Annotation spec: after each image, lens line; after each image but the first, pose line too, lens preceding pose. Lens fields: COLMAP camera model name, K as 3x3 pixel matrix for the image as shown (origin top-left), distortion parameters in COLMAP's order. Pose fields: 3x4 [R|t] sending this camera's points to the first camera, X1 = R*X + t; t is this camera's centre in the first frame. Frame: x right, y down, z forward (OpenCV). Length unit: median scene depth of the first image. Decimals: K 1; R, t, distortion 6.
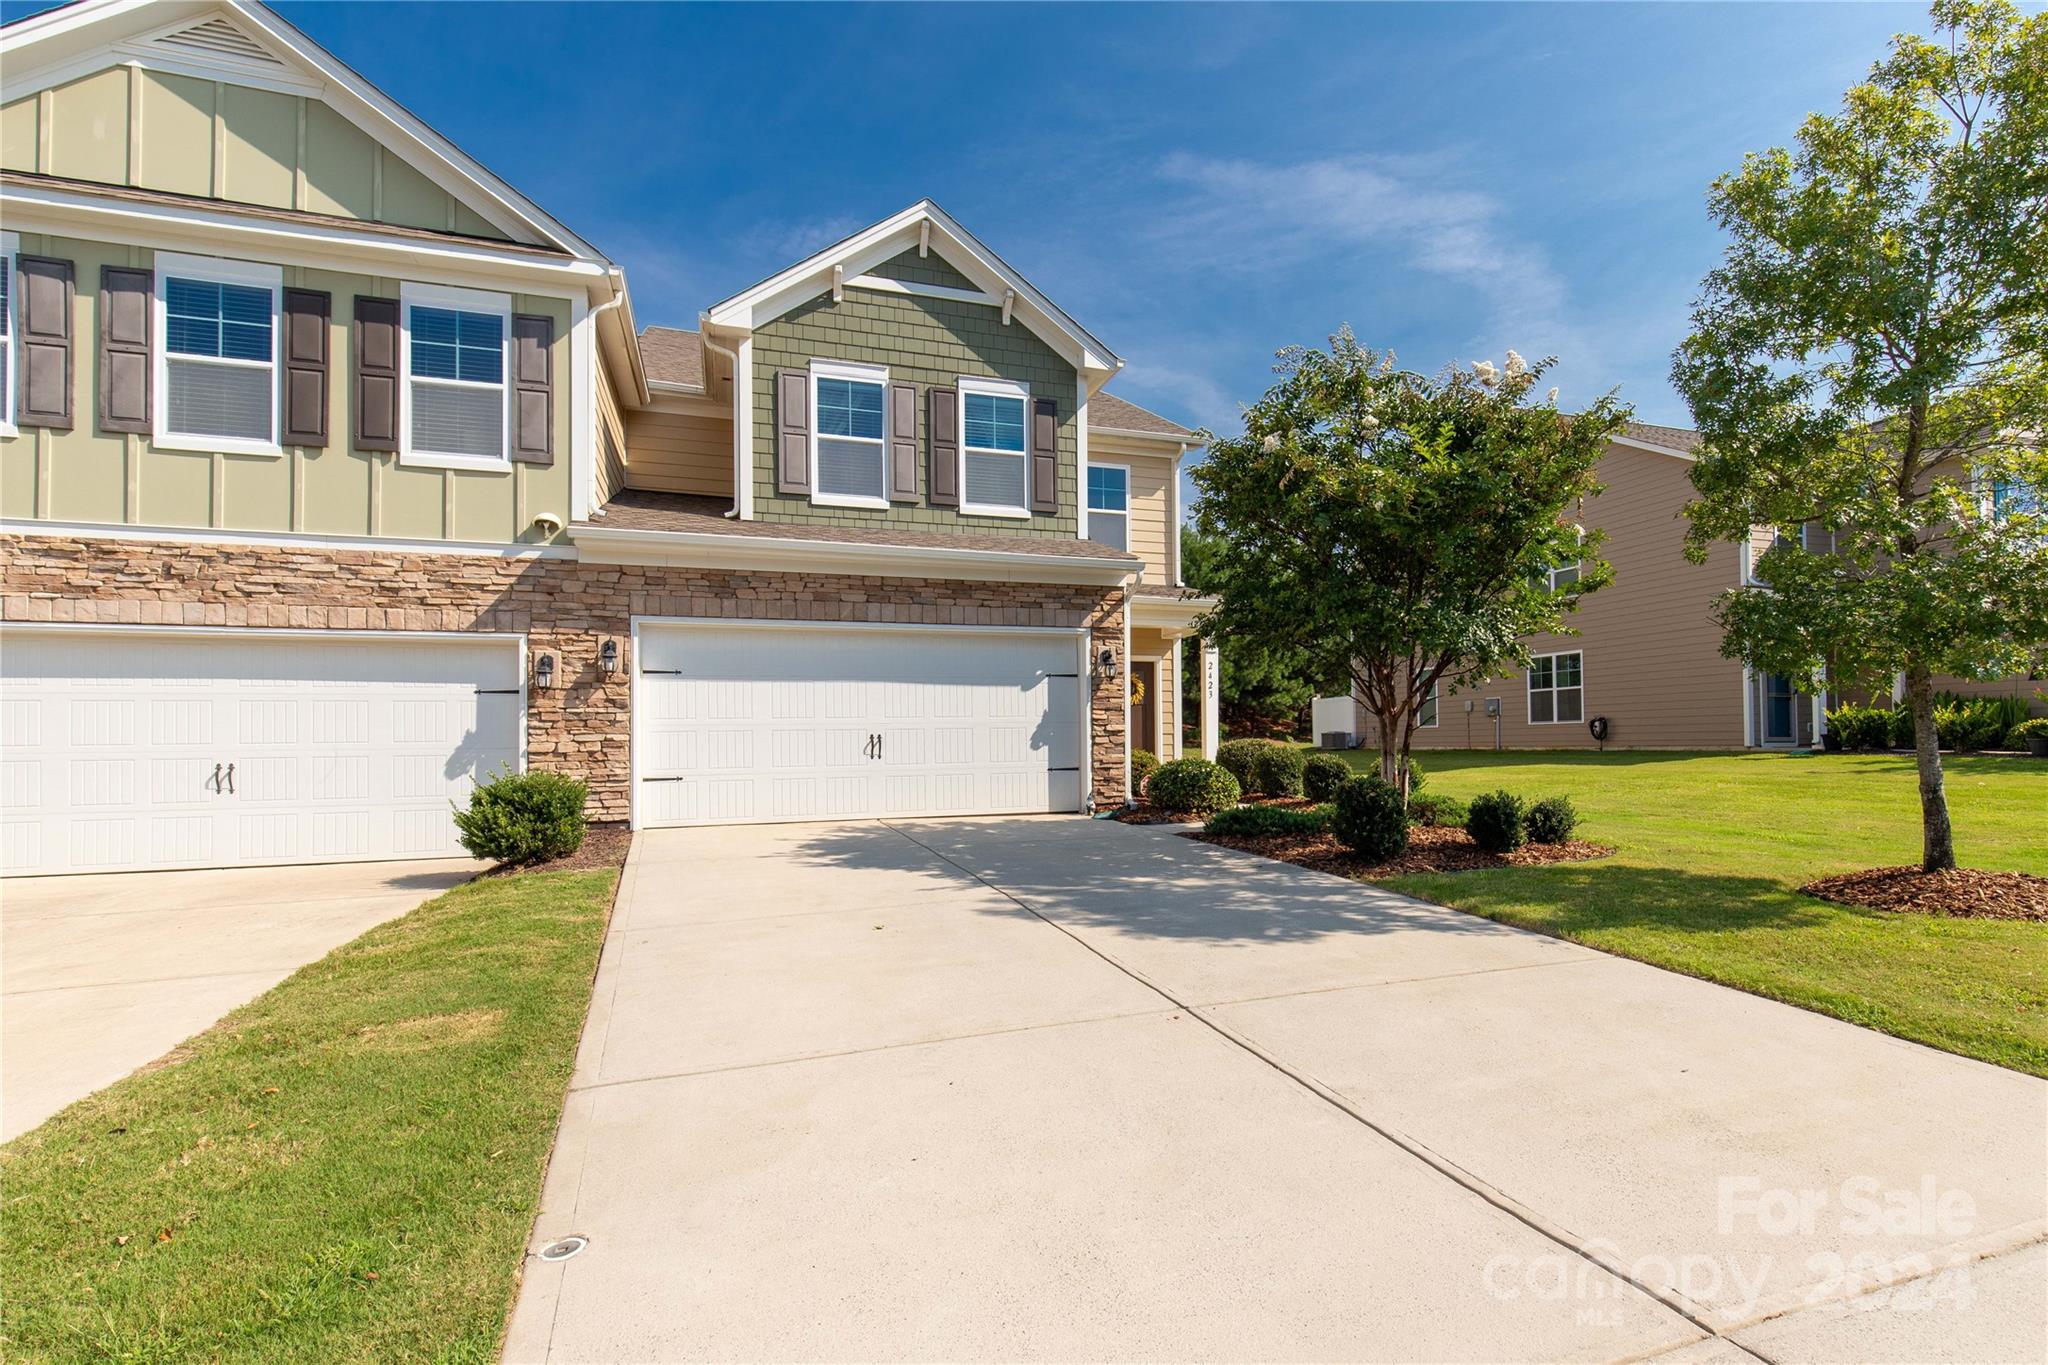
lens RADIAL K [[974.5, 0, 1050.9], [0, 974.5, 739.5], [0, 0, 1]] dist [0.000268, -0.000023]
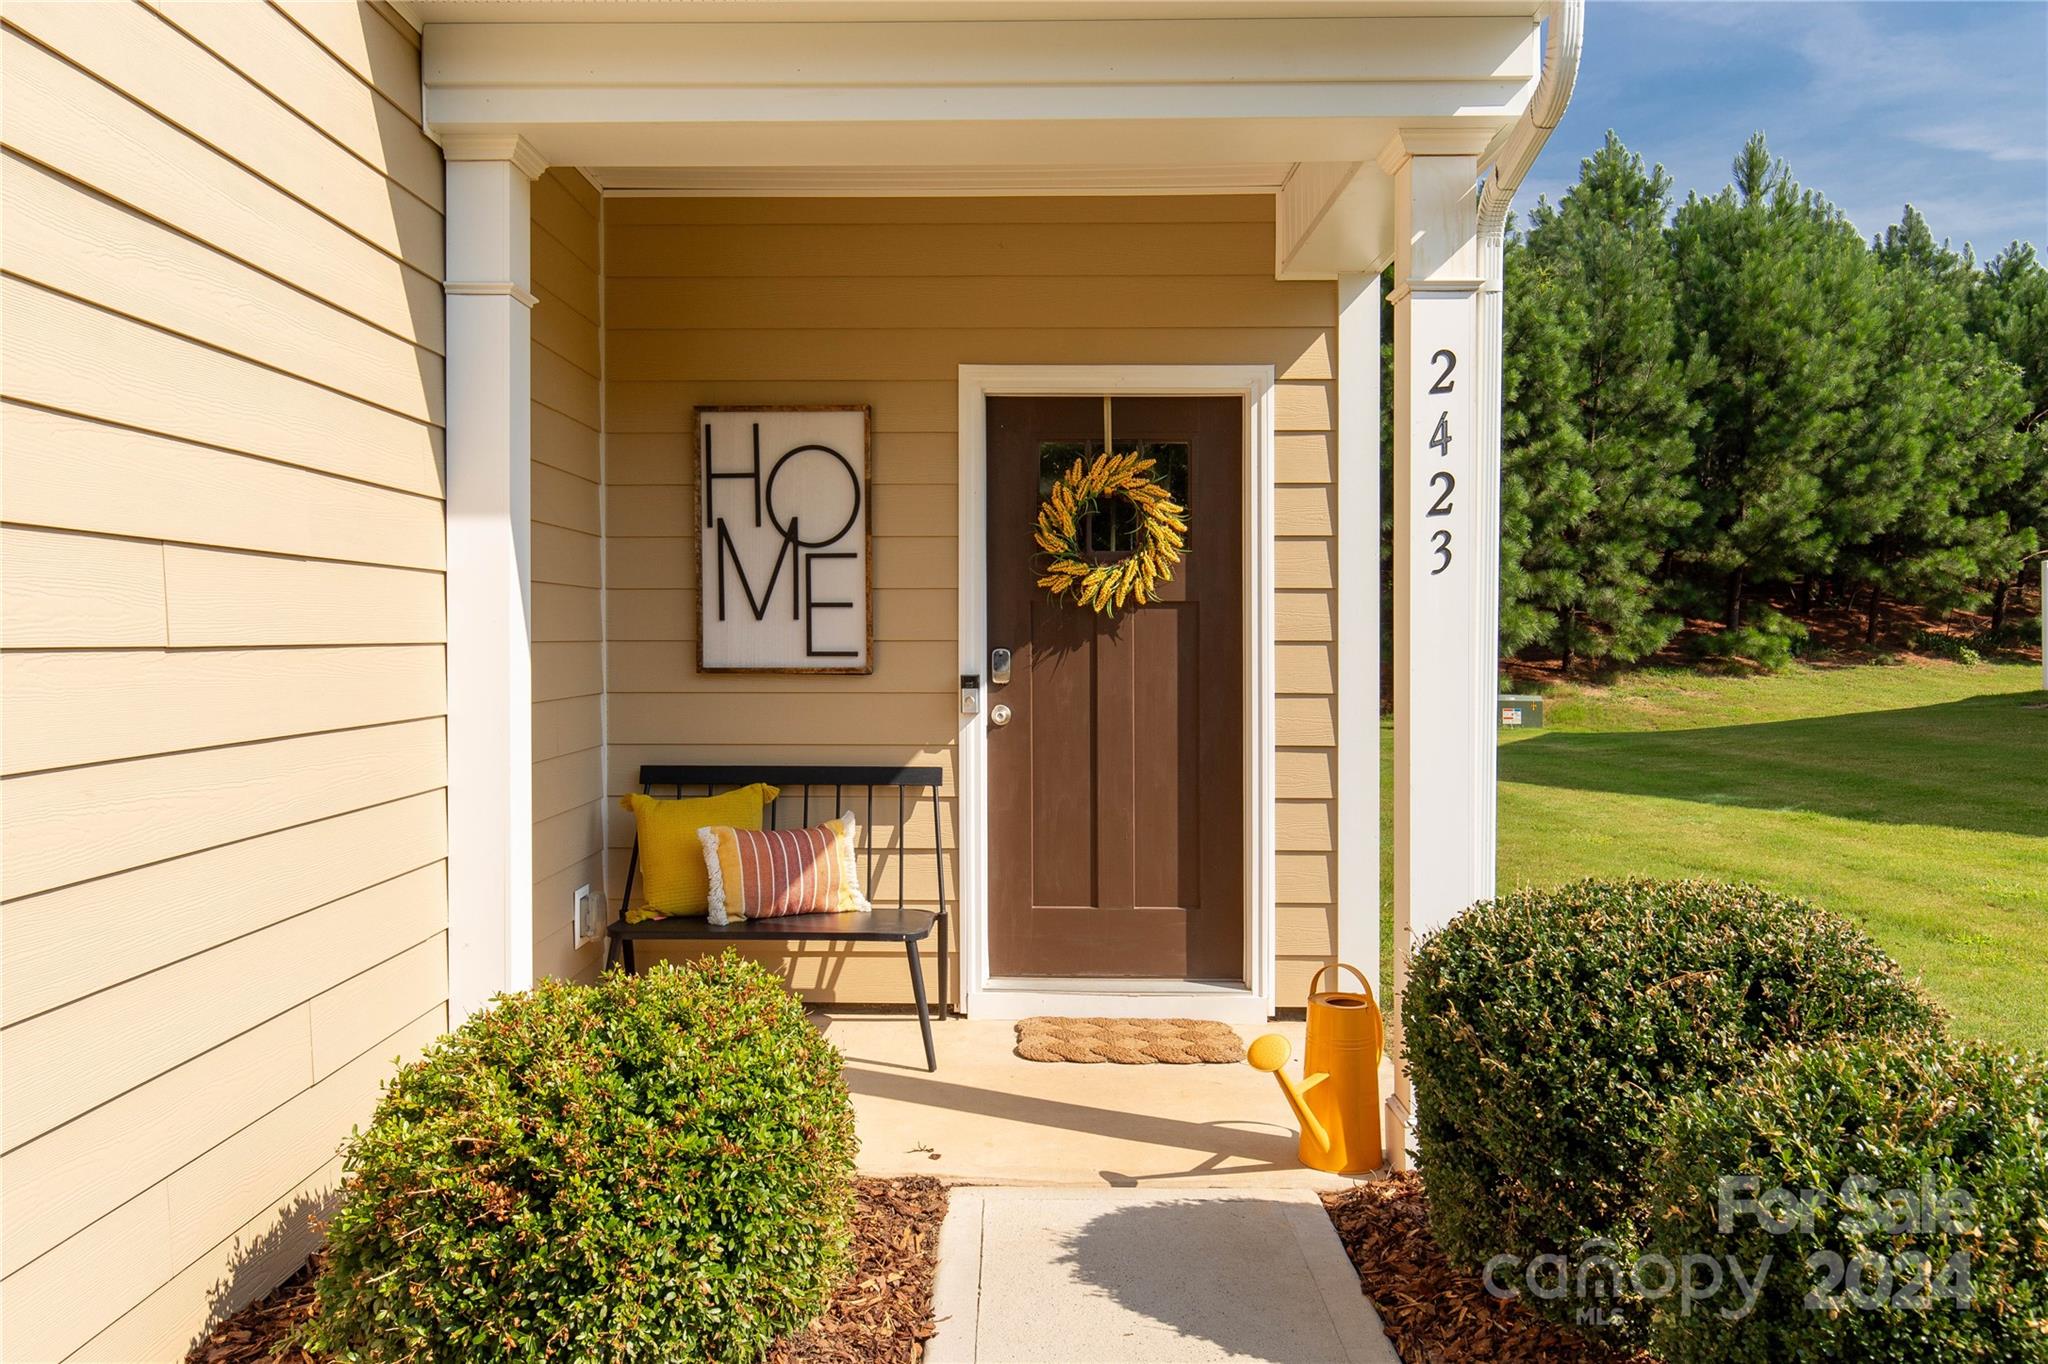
lens RADIAL K [[1494.3, 0, 1019.8], [0, 1494.3, 662.1], [0, 0, 1]] dist [0.004010, 0.002274]
pose [[0.948337, 0.012252, -0.317028, 0.162756], [-0.005310, 0.999727, 0.022753, -0.030588], [0.317220, -0.019894, 0.948143, 0.685530]]
